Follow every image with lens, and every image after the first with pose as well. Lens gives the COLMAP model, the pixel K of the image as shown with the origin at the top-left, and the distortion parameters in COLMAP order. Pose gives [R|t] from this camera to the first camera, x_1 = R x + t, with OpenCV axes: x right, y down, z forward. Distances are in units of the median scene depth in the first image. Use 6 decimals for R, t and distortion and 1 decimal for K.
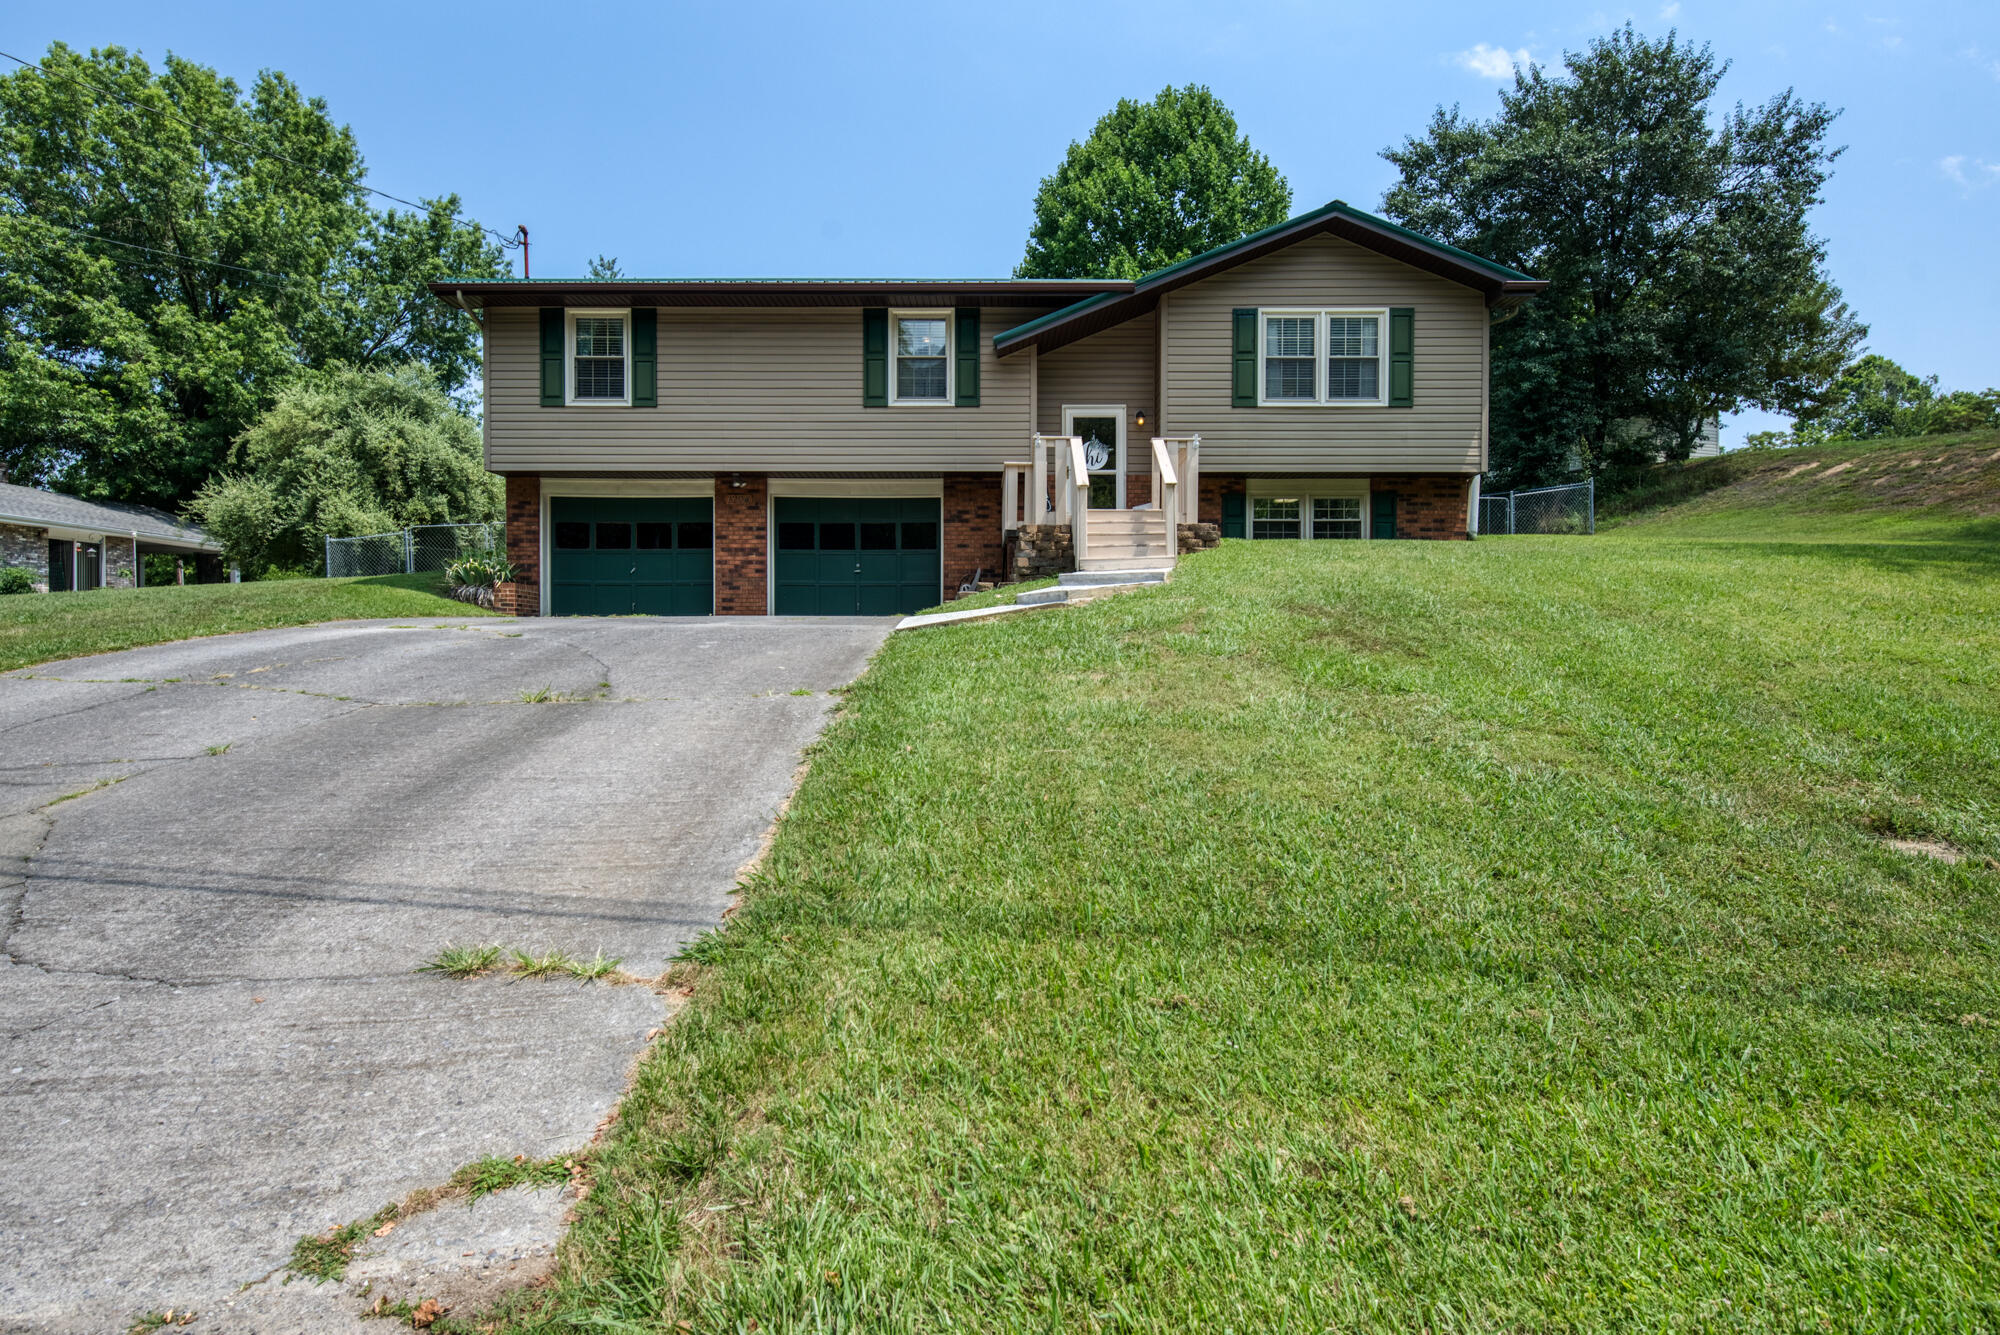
lens RADIAL K [[1094.1, 0, 1000.0], [0, 1094.1, 667.5], [0, 0, 1]] dist [-0.010944, 0.002056]
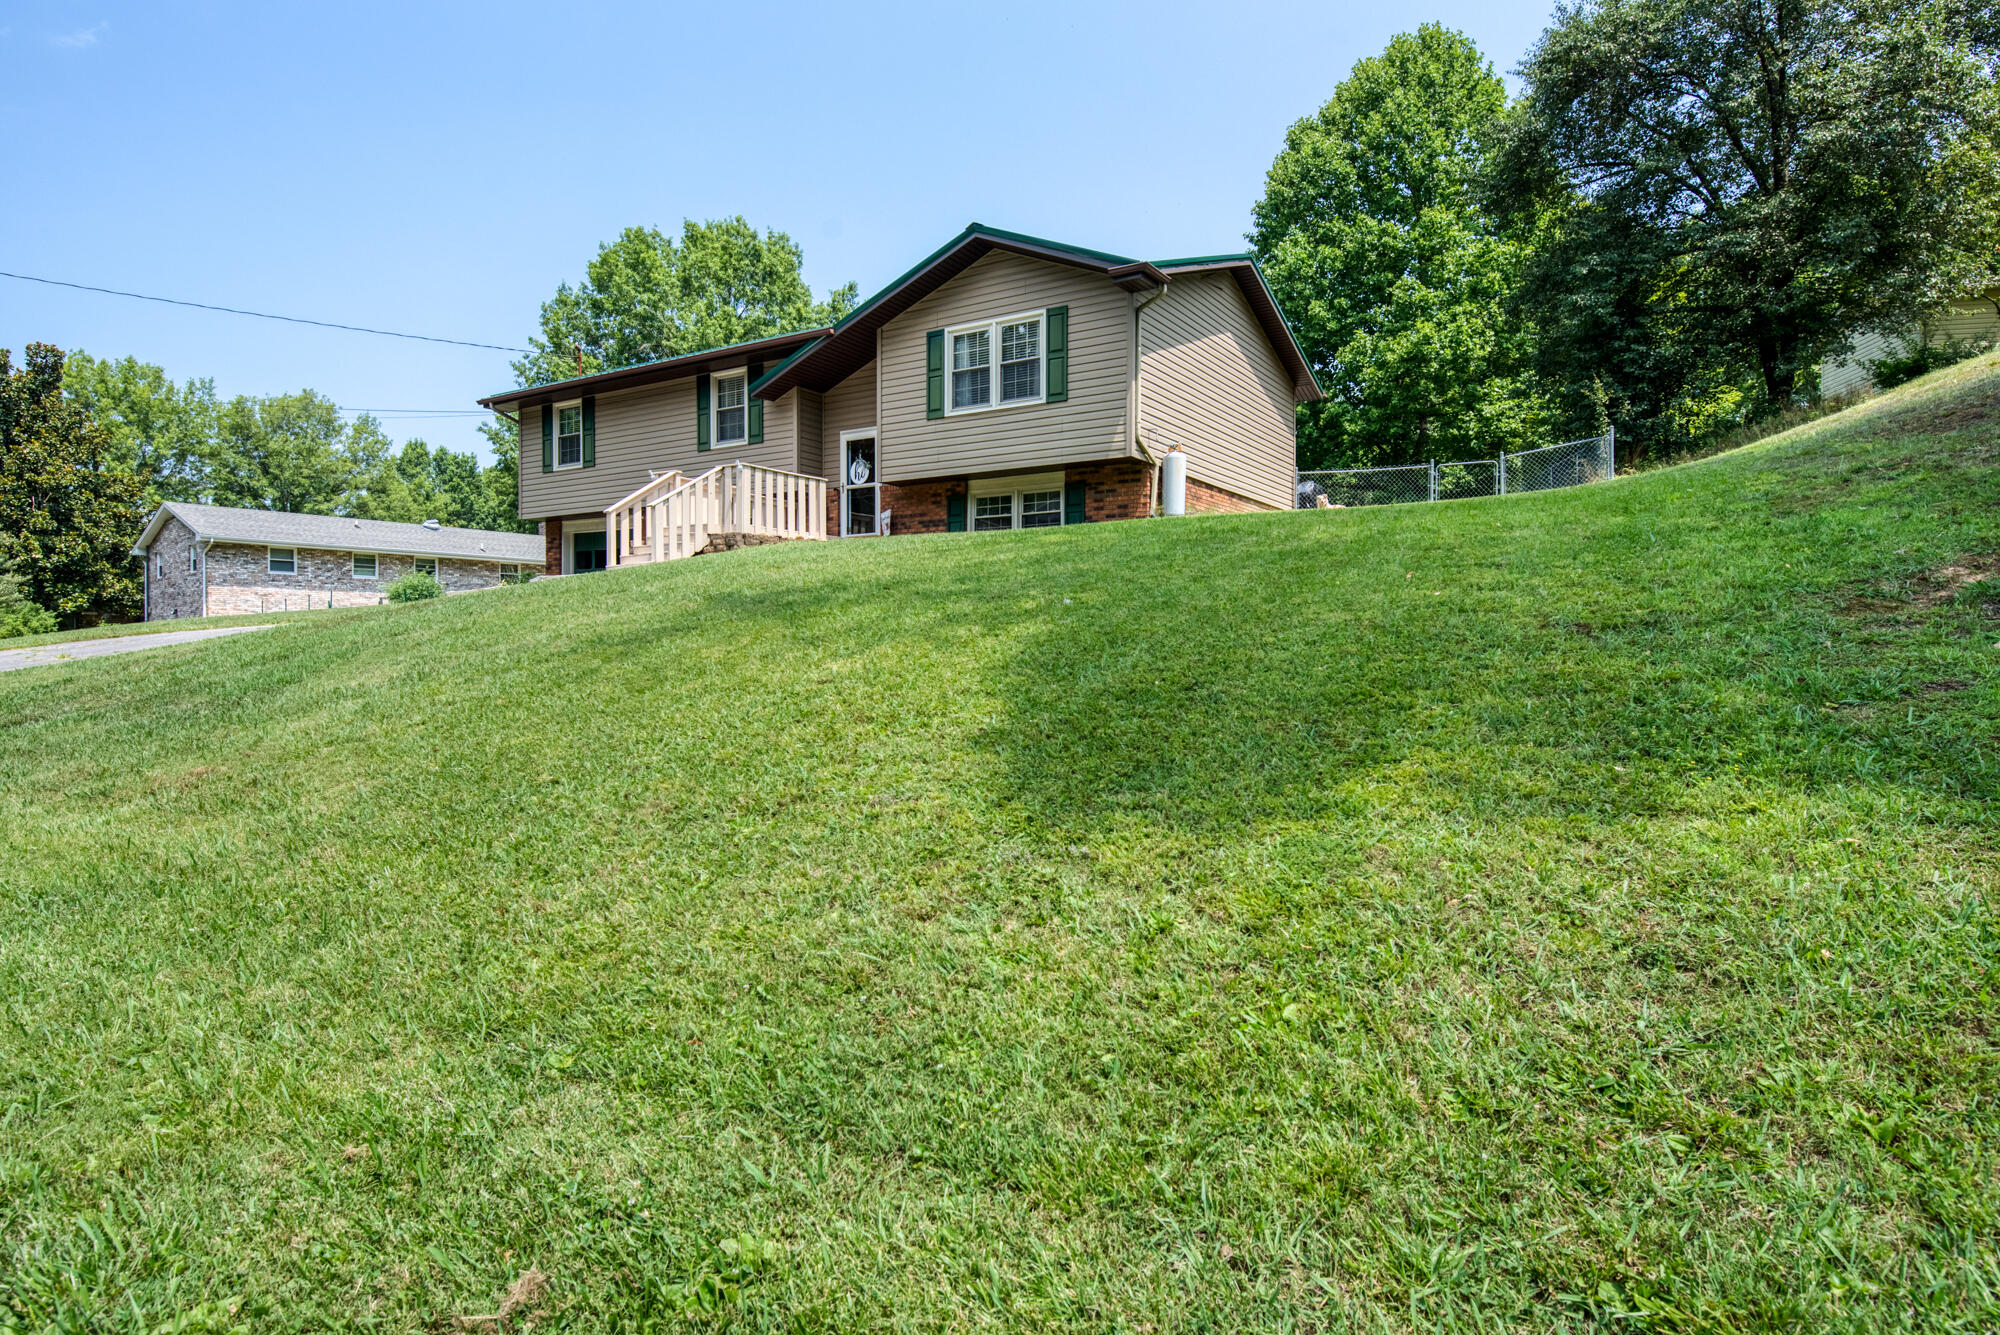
lens RADIAL K [[1094.1, 0, 1000.0], [0, 1094.1, 667.5], [0, 0, 1]] dist [-0.010944, 0.002056]
pose [[0.867969, -0.003857, -0.496604, 0.838087], [0.019715, 0.999449, 0.026696, -0.011440], [0.496228, -0.032962, 0.867567, 0.047847]]
